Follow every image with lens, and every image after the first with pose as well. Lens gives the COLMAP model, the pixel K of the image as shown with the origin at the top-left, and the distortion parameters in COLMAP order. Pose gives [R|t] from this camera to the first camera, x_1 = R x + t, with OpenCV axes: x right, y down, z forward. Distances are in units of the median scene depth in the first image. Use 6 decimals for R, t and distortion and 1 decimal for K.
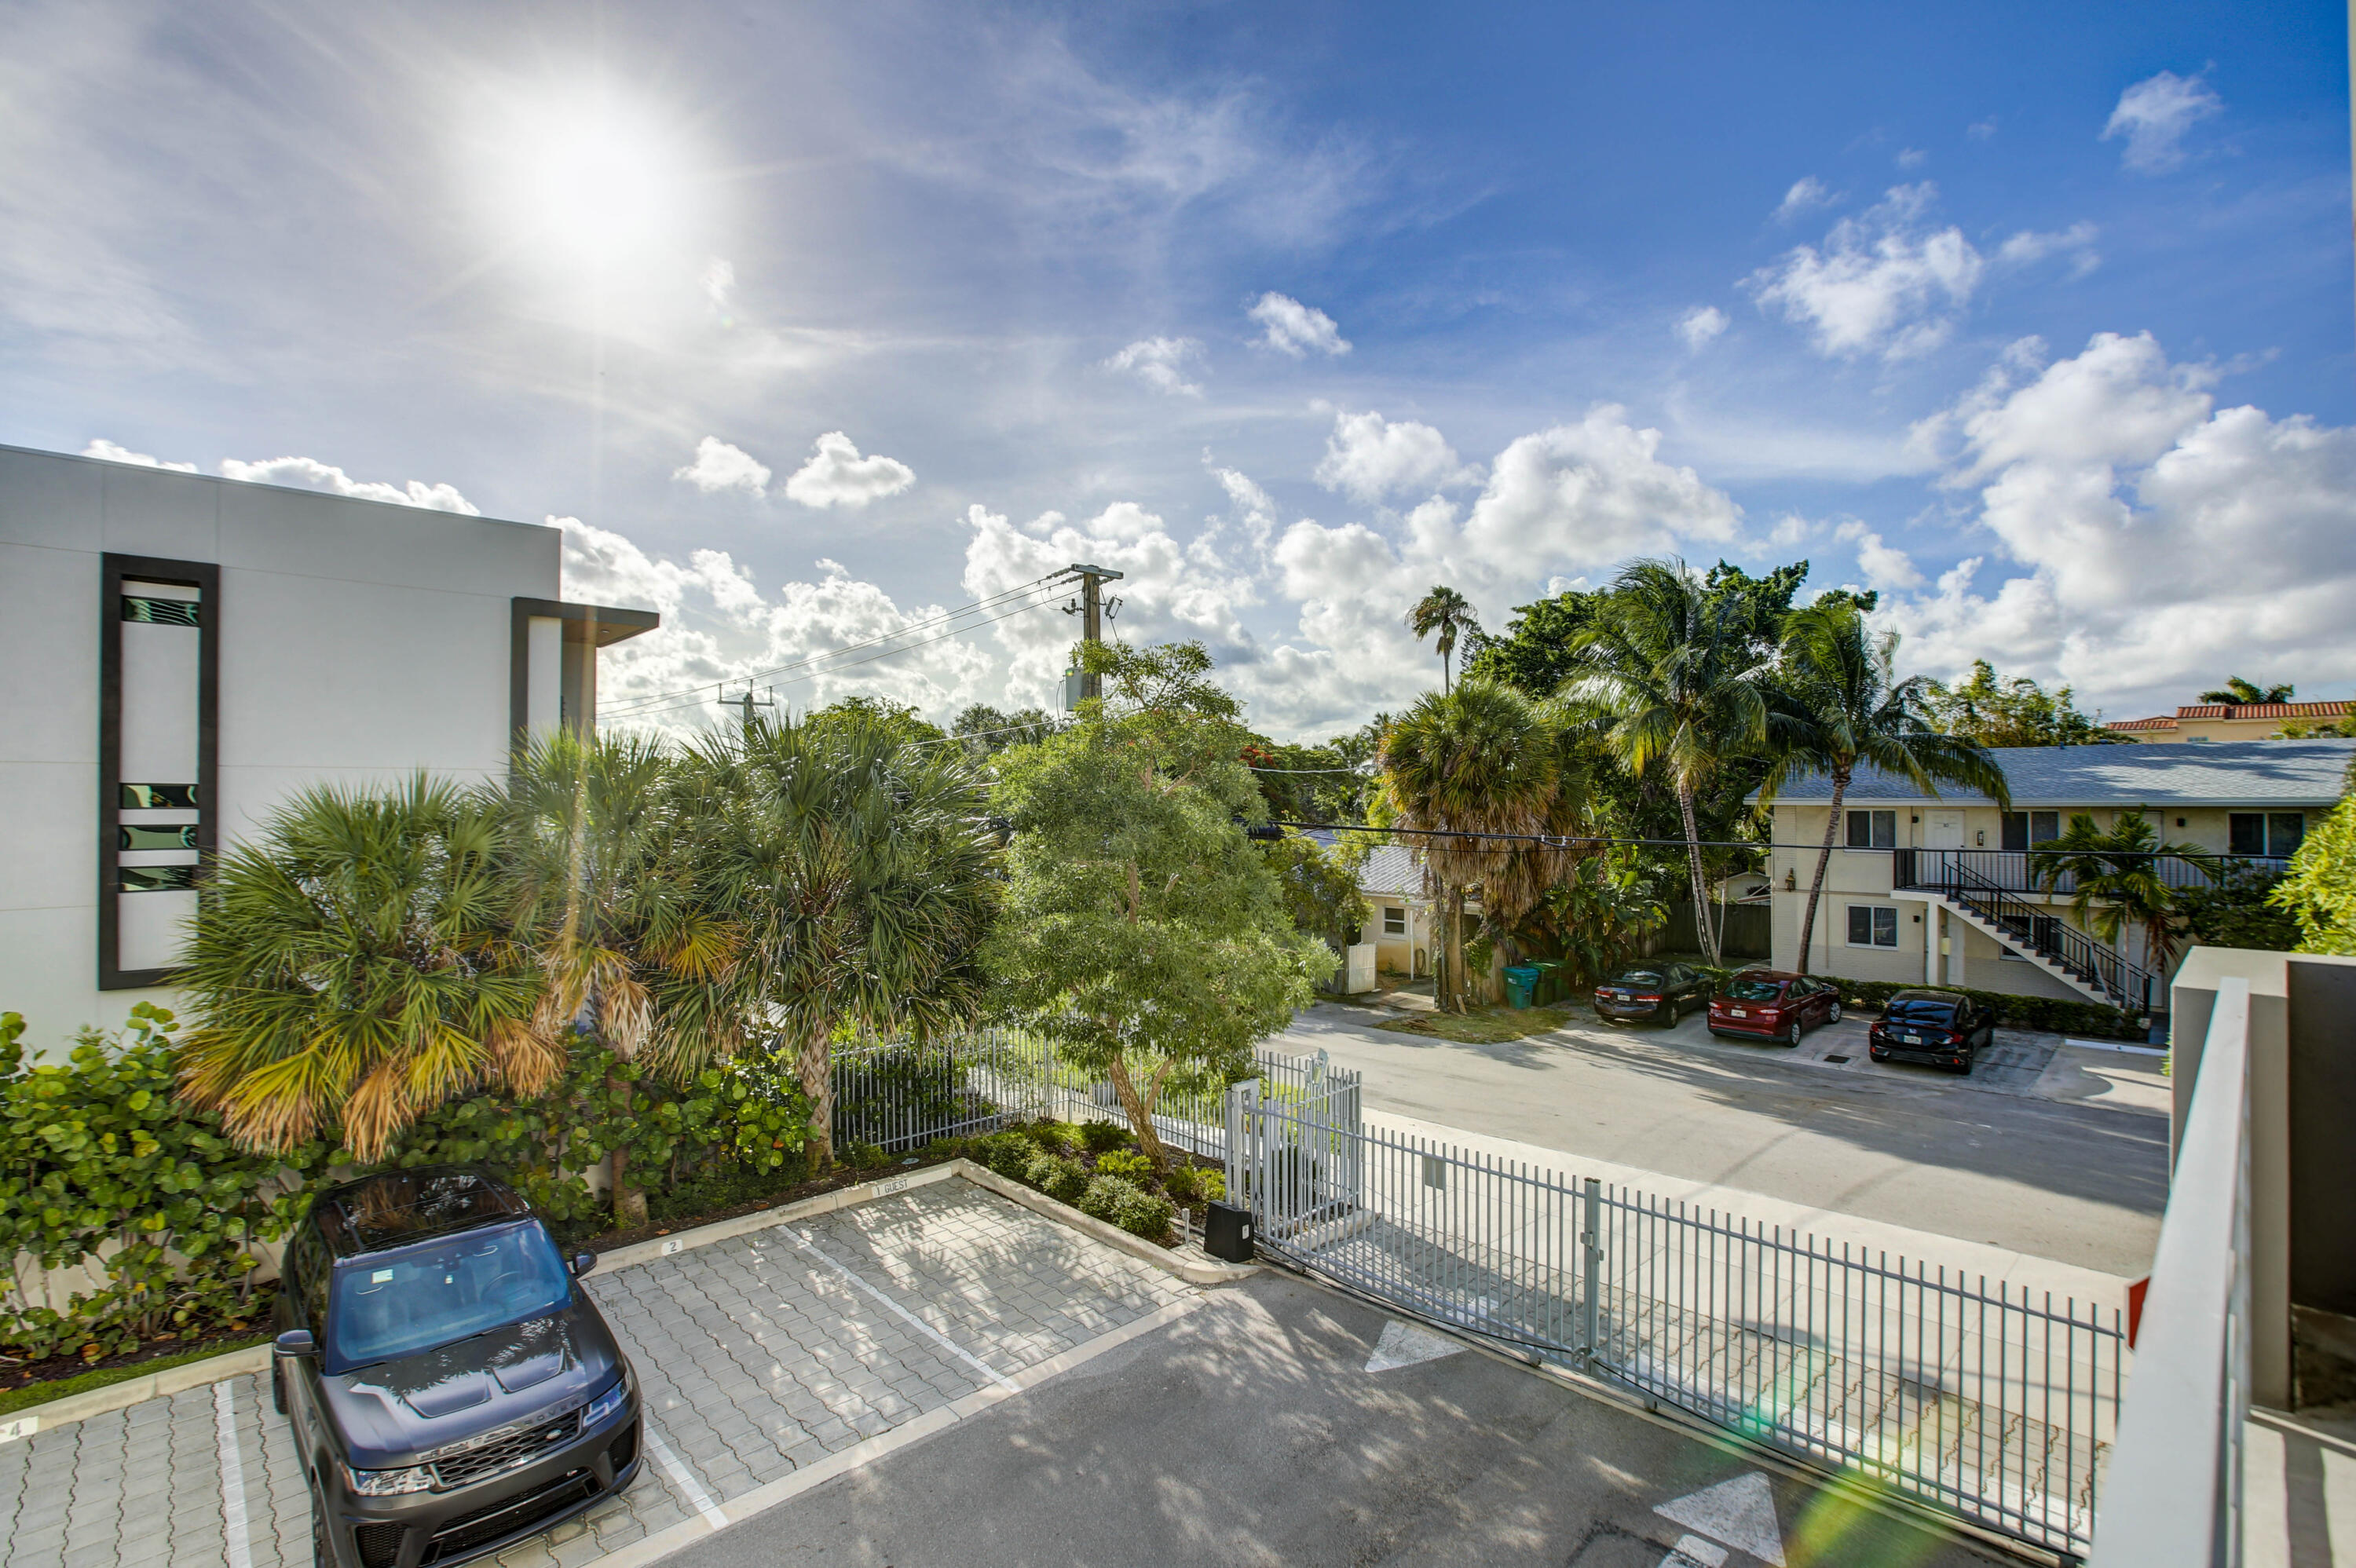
lens RADIAL K [[1108.5, 0, 1178.0], [0, 1108.5, 784.0], [0, 0, 1]] dist [-0.000510, -0.000058]
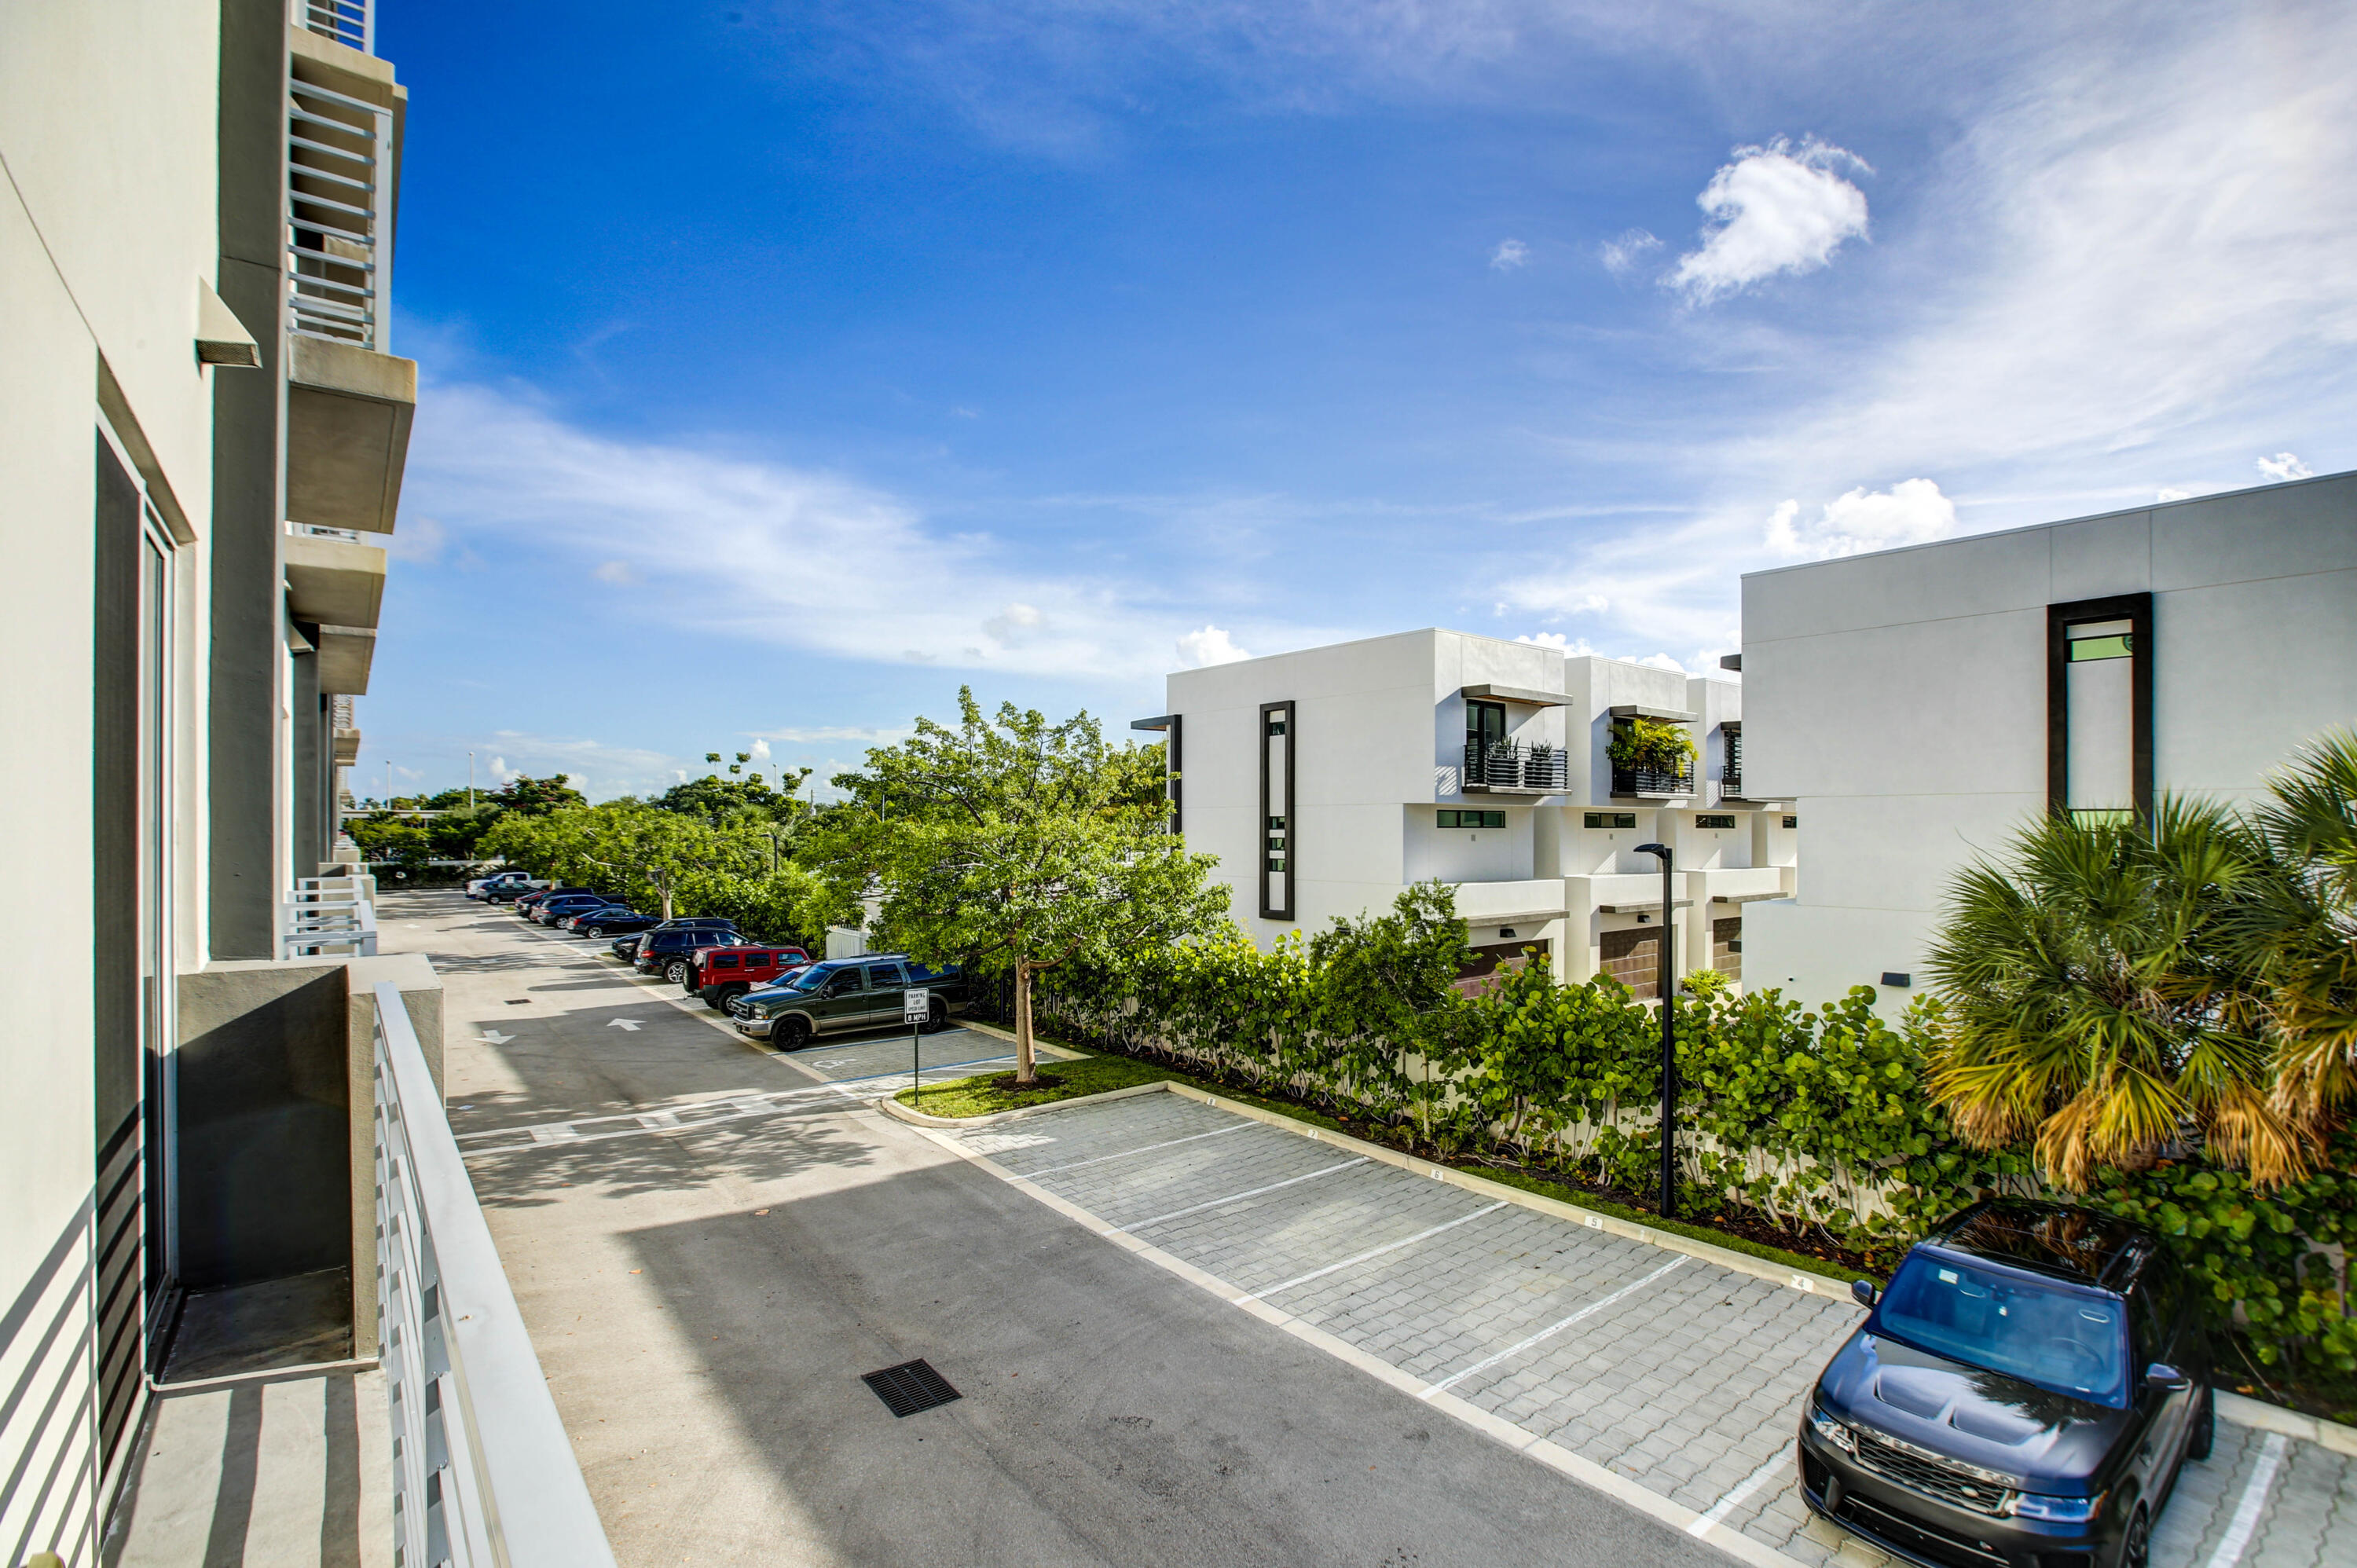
lens RADIAL K [[1089.1, 0, 1174.0], [0, 1089.1, 816.2], [0, 0, 1]] dist [0.000409, 0.000092]
pose [[-0.066597, -0.005518, -0.997765, 0.309552], [0.013279, 0.999891, -0.006416, 0.002778], [0.997692, -0.013677, -0.066516, 0.287544]]
